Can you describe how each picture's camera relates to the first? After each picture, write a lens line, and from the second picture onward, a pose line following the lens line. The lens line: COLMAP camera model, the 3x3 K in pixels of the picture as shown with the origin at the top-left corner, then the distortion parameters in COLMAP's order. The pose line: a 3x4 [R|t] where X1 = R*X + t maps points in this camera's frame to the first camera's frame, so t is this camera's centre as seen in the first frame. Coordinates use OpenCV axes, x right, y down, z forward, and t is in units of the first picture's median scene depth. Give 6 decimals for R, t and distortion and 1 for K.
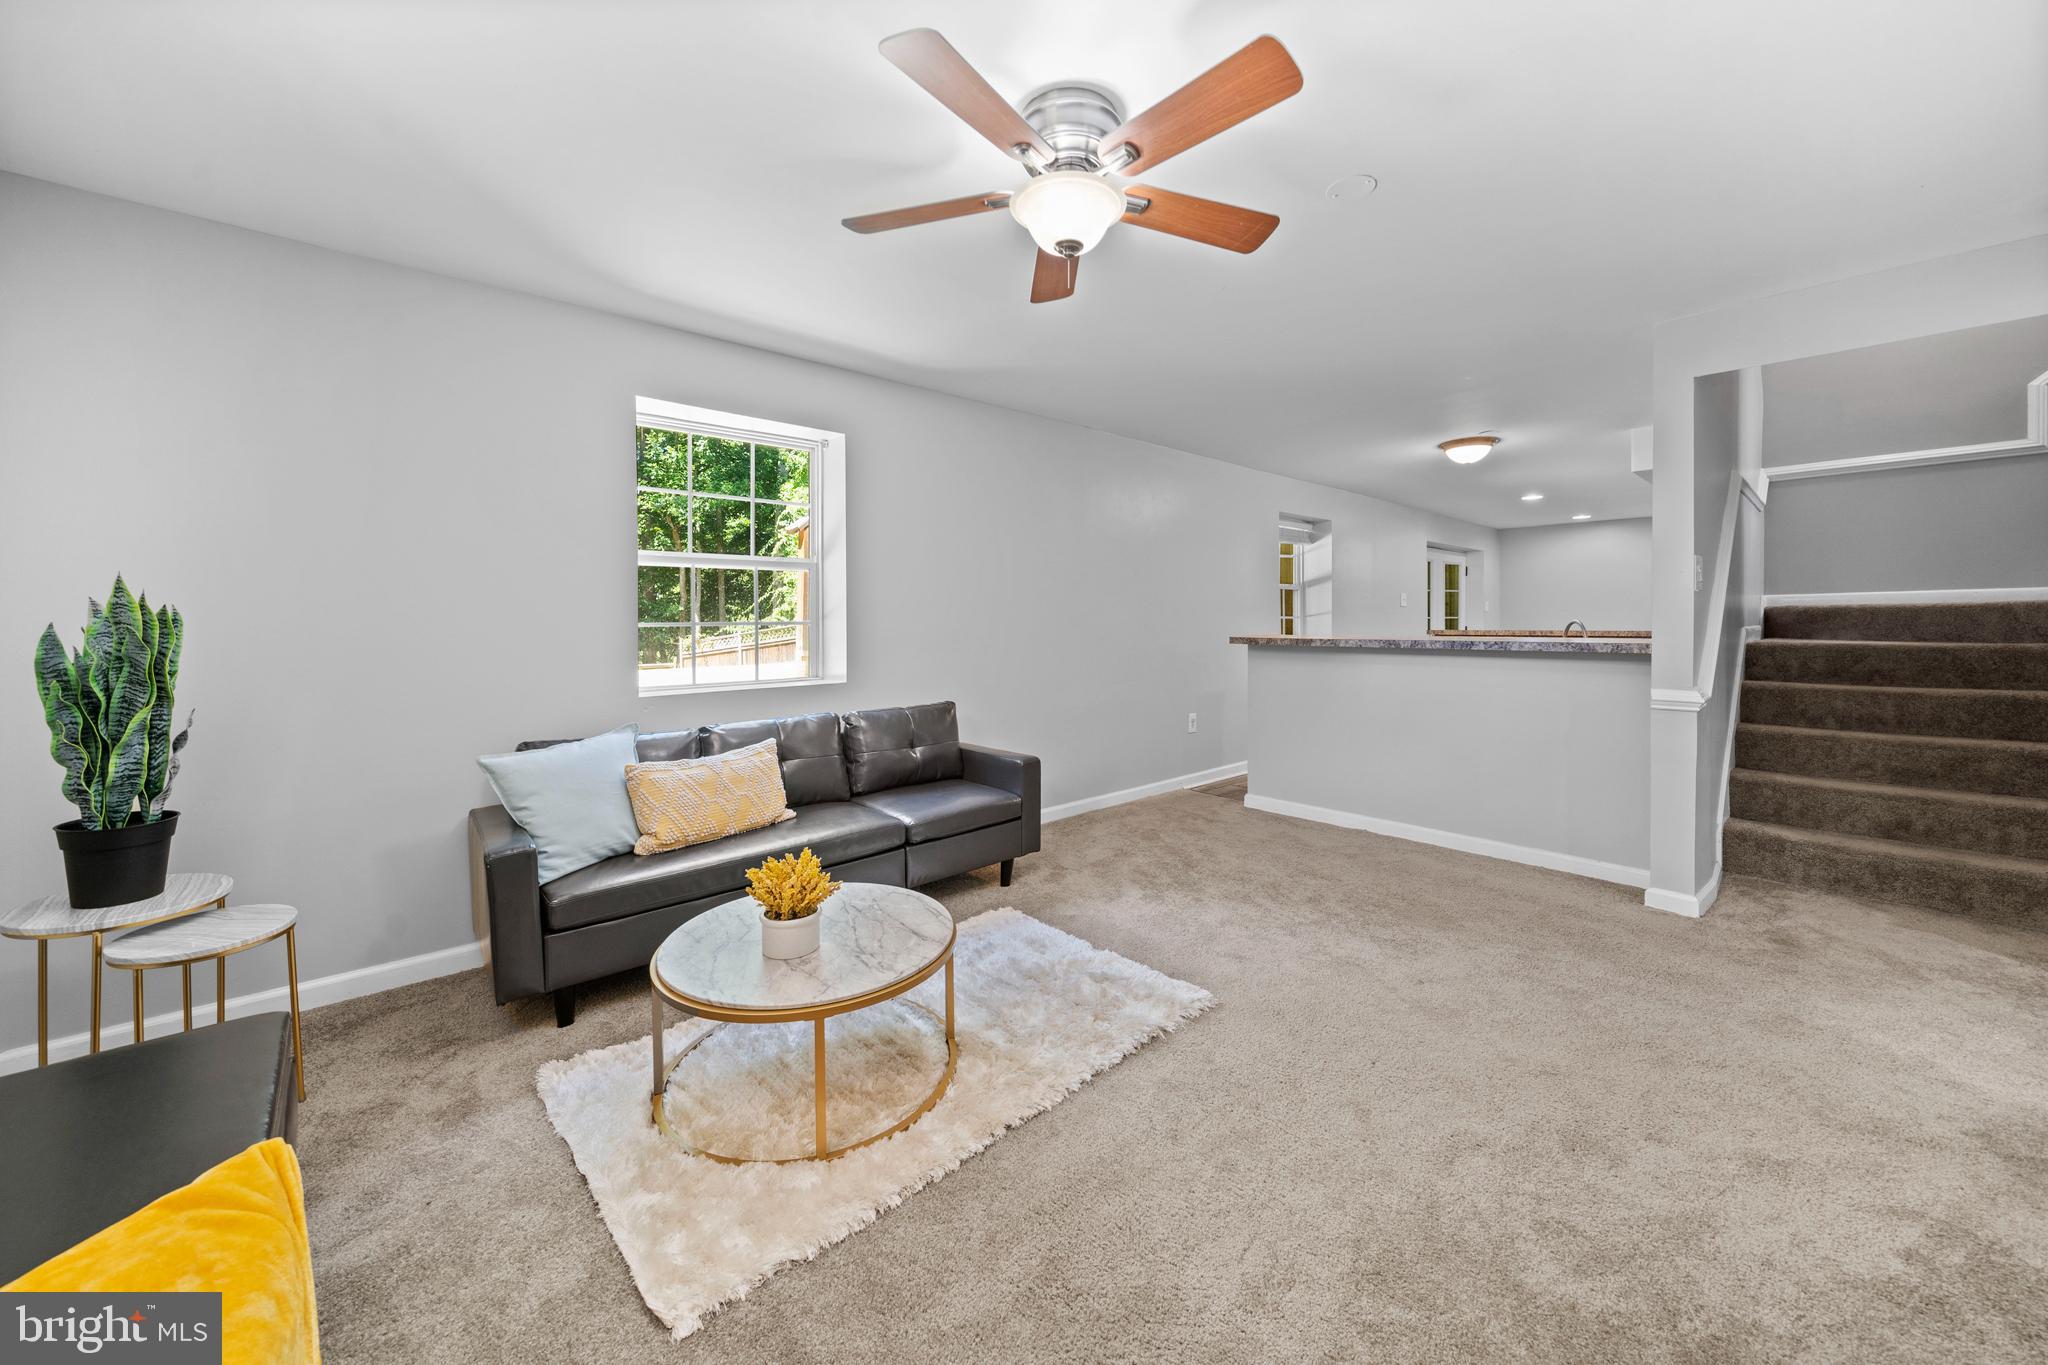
lens RADIAL K [[742.2, 0, 1023.5], [0, 742.2, 630.3], [0, 0, 1]] dist [0.000172, 0.000079]
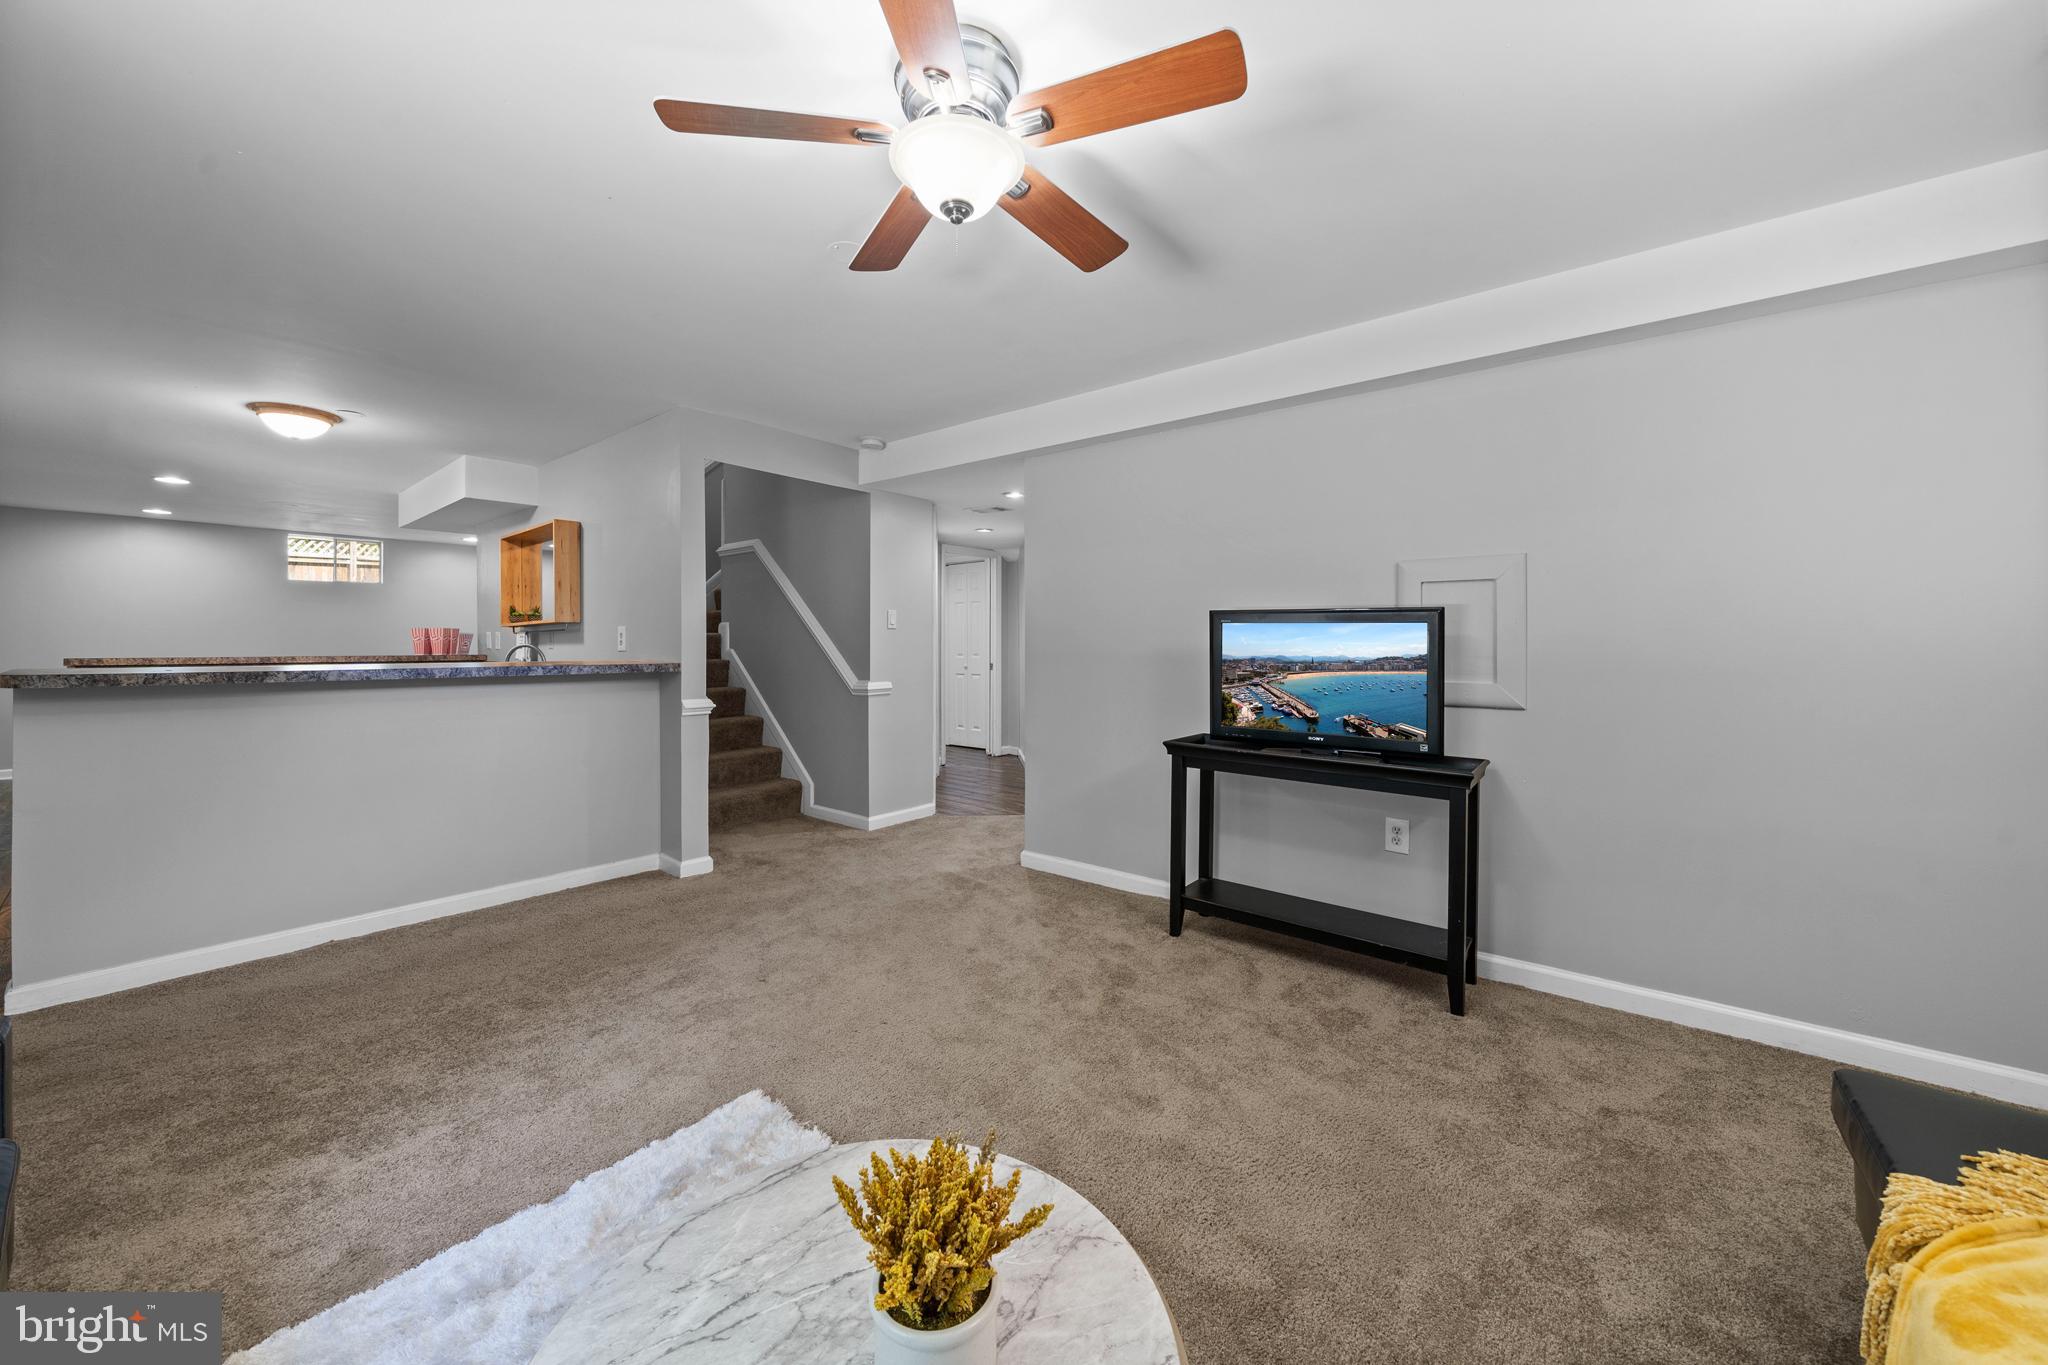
lens RADIAL K [[758.6, 0, 1028.6], [0, 758.6, 655.8], [0, 0, 1]] dist [-0.002776, -0.000431]
pose [[-0.164202, -0.008488, 0.986390, -0.529557], [0.011009, 0.999885, 0.010436, -0.001067], [-0.986365, 0.012573, -0.164090, 0.704090]]
